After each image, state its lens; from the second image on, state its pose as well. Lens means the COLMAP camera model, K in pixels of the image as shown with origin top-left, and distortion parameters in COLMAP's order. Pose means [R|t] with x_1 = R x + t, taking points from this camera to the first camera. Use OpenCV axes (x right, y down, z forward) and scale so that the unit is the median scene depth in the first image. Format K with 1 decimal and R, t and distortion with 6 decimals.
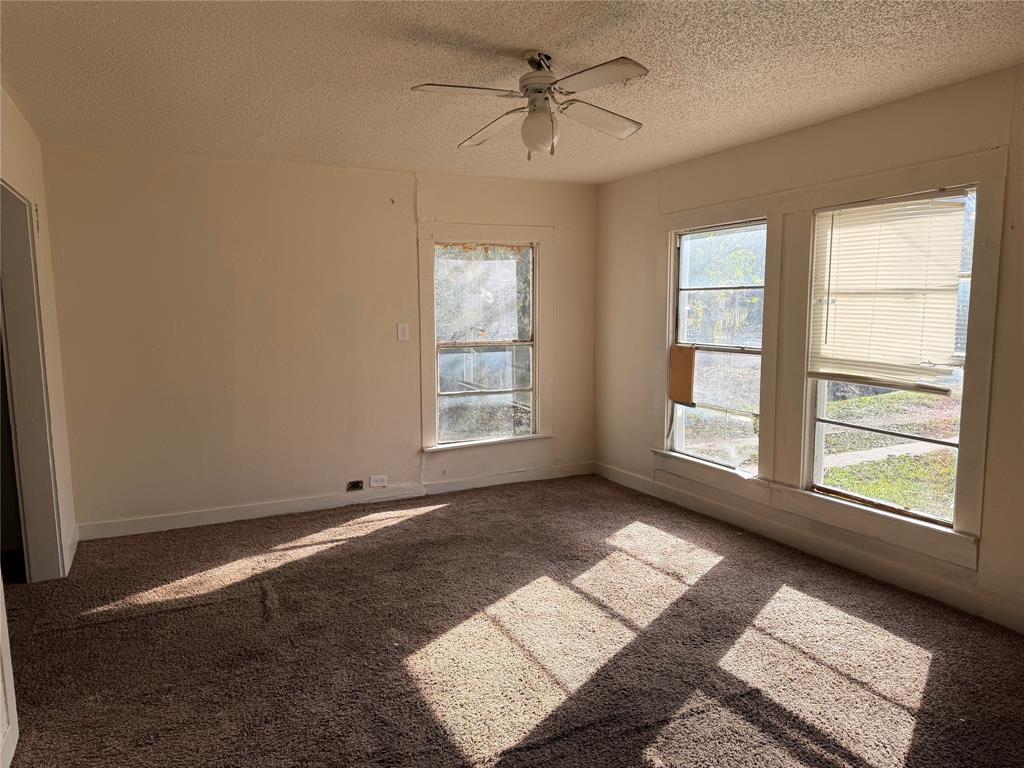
lens RADIAL K [[699.1, 0, 512.0], [0, 699.1, 384.0], [0, 0, 1]] dist [-0.002081, -0.003022]
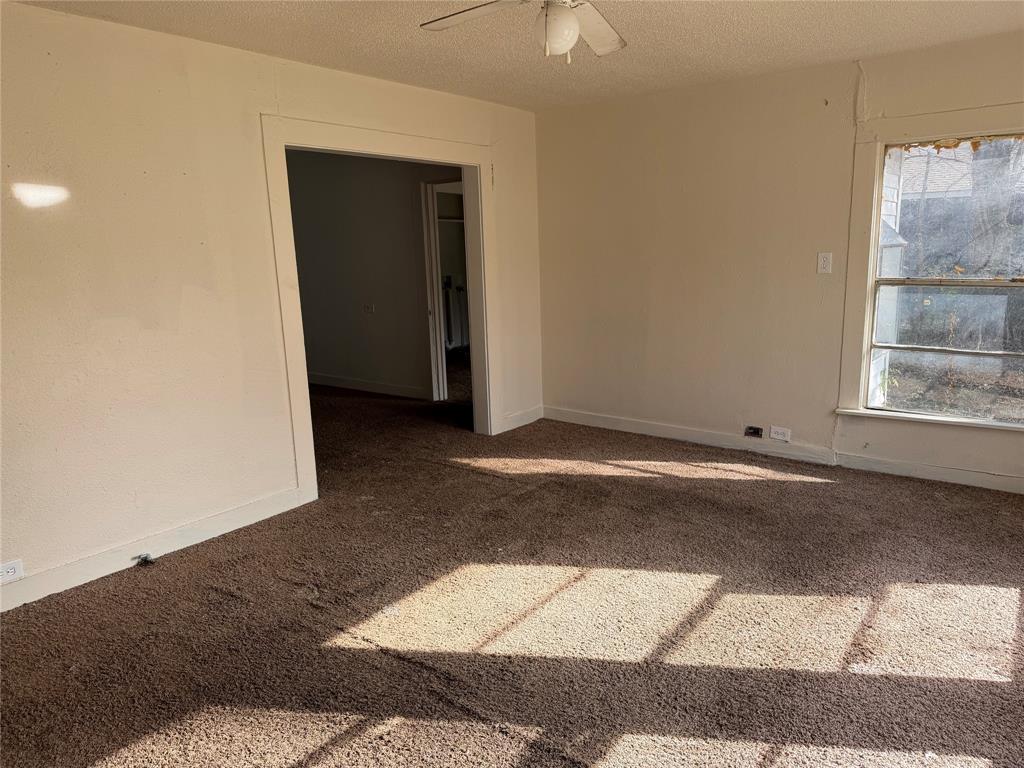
lens RADIAL K [[719.3, 0, 512.0], [0, 719.3, 384.0], [0, 0, 1]] dist [-0.005767, -0.003886]
pose [[0.422177, 0.173015, -0.889850, 0.497711], [-0.080490, 0.984895, 0.153308, -0.037082], [0.902933, 0.006901, 0.429726, 0.328277]]
